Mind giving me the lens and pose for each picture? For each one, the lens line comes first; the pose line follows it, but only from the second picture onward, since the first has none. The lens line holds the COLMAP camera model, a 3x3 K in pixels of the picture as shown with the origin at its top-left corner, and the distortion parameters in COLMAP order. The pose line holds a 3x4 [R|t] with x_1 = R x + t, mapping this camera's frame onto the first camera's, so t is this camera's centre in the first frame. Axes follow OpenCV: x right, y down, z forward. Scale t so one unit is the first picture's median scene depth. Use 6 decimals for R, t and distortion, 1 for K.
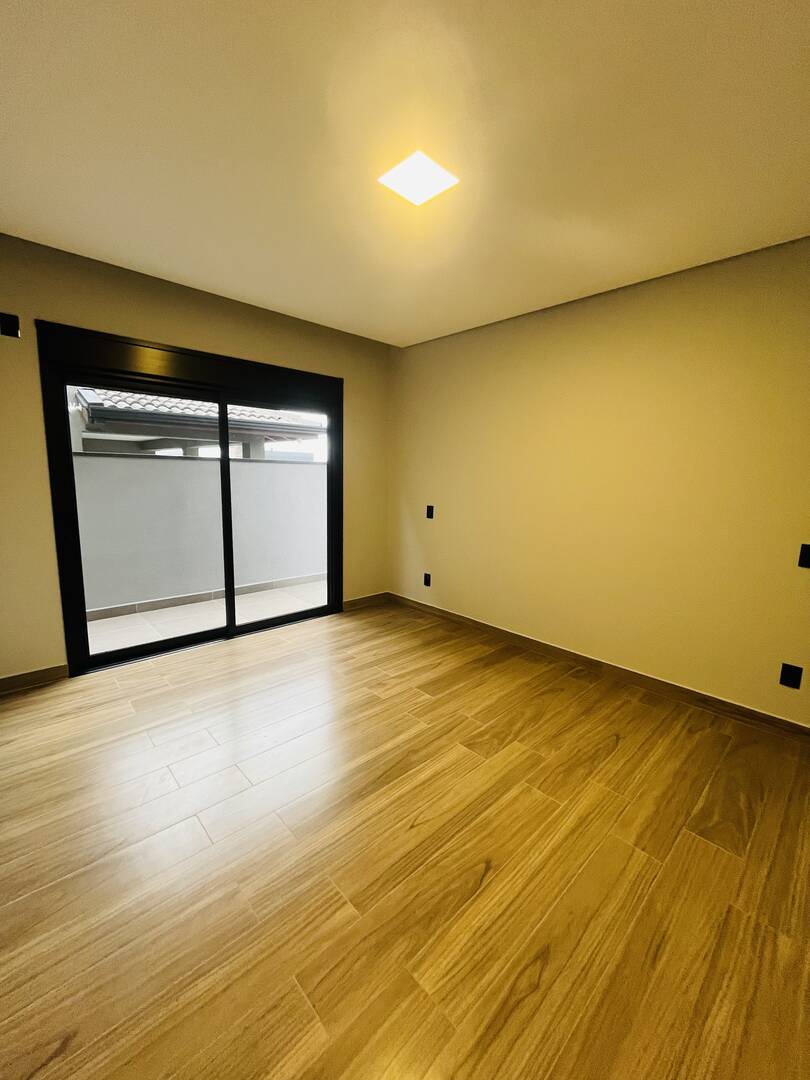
lens RADIAL K [[438.3, 0, 406.8], [0, 438.3, 538.7], [0, 0, 1]] dist [-0.004439, -0.000110]
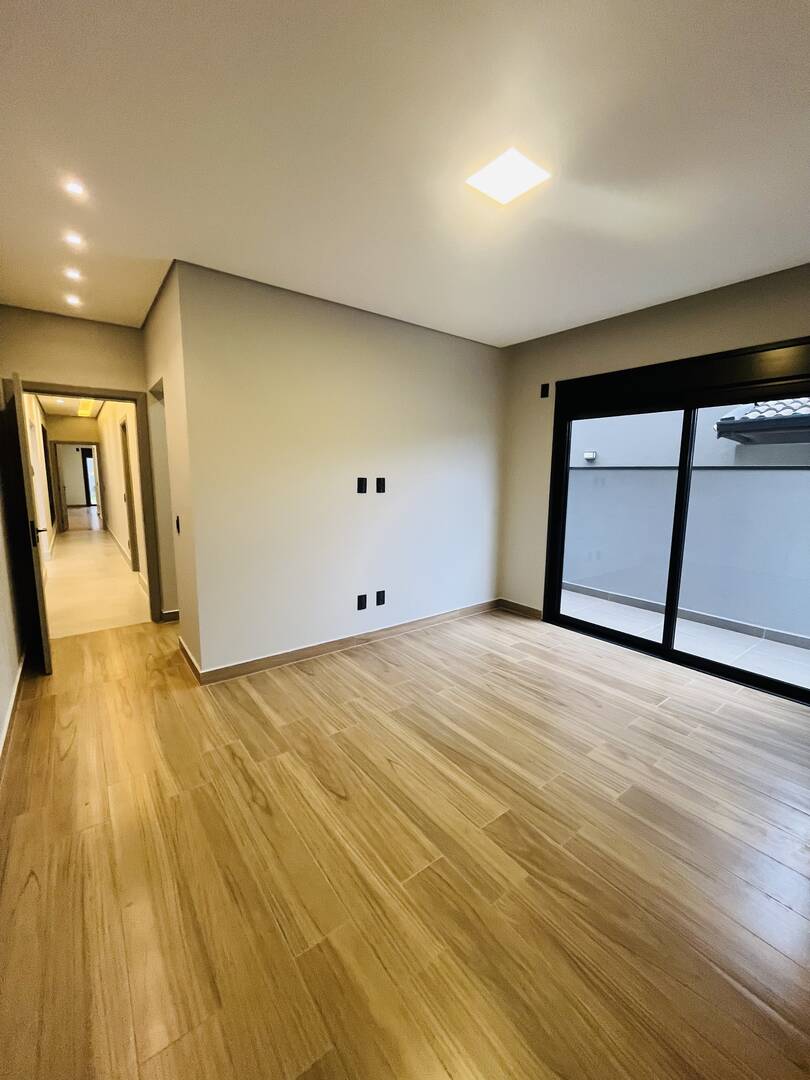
lens RADIAL K [[431.2, 0, 408.4], [0, 431.2, 546.5], [0, 0, 1]] dist [-0.012536, 0.000134]
pose [[-0.103291, 0.144999, -0.984025, 0.847533], [-0.160286, 0.973961, 0.160341, -0.108692], [0.981651, 0.174287, -0.077360, 0.781782]]
